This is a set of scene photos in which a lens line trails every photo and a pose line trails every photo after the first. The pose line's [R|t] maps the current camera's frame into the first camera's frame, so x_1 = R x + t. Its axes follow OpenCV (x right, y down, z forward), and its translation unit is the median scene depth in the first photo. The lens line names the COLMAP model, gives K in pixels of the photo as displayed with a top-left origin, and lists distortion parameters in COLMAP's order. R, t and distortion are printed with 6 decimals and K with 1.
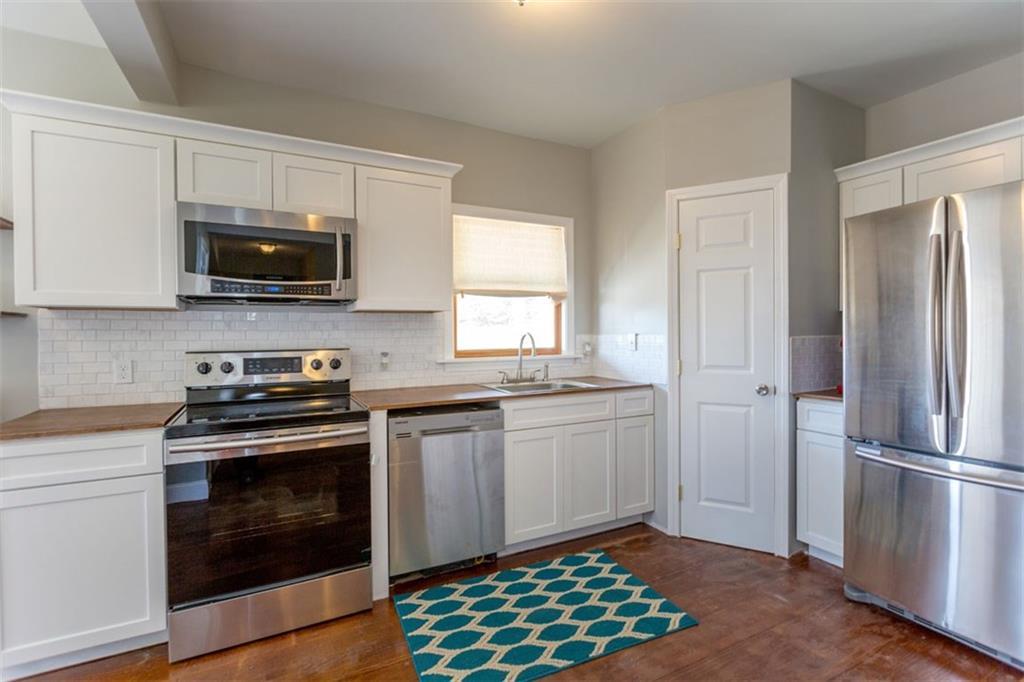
lens RADIAL K [[480.8, 0, 512.6], [0, 480.8, 337.4], [0, 0, 1]] dist [-0.000584, 0.000410]
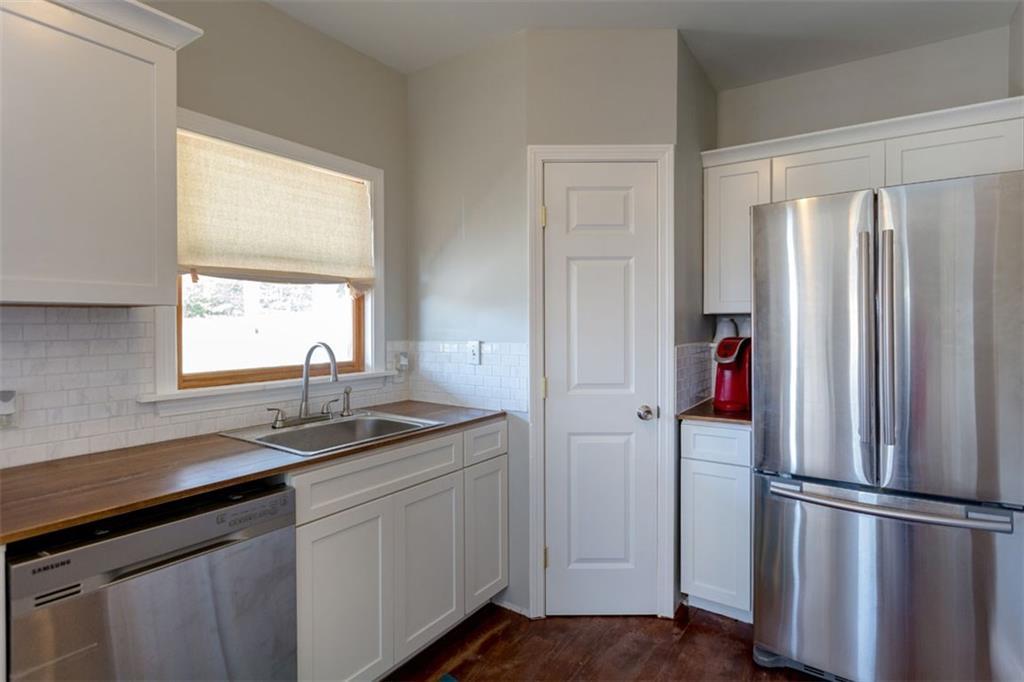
lens RADIAL K [[529.3, 0, 526.5], [0, 529.3, 328.4], [0, 0, 1]] dist [-0.002589, 0.001933]
pose [[0.876393, -0.001350, 0.481595, -0.068531], [0.002642, 0.999995, -0.002004, -0.027288], [-0.481590, 0.003029, 0.876391, 0.303588]]
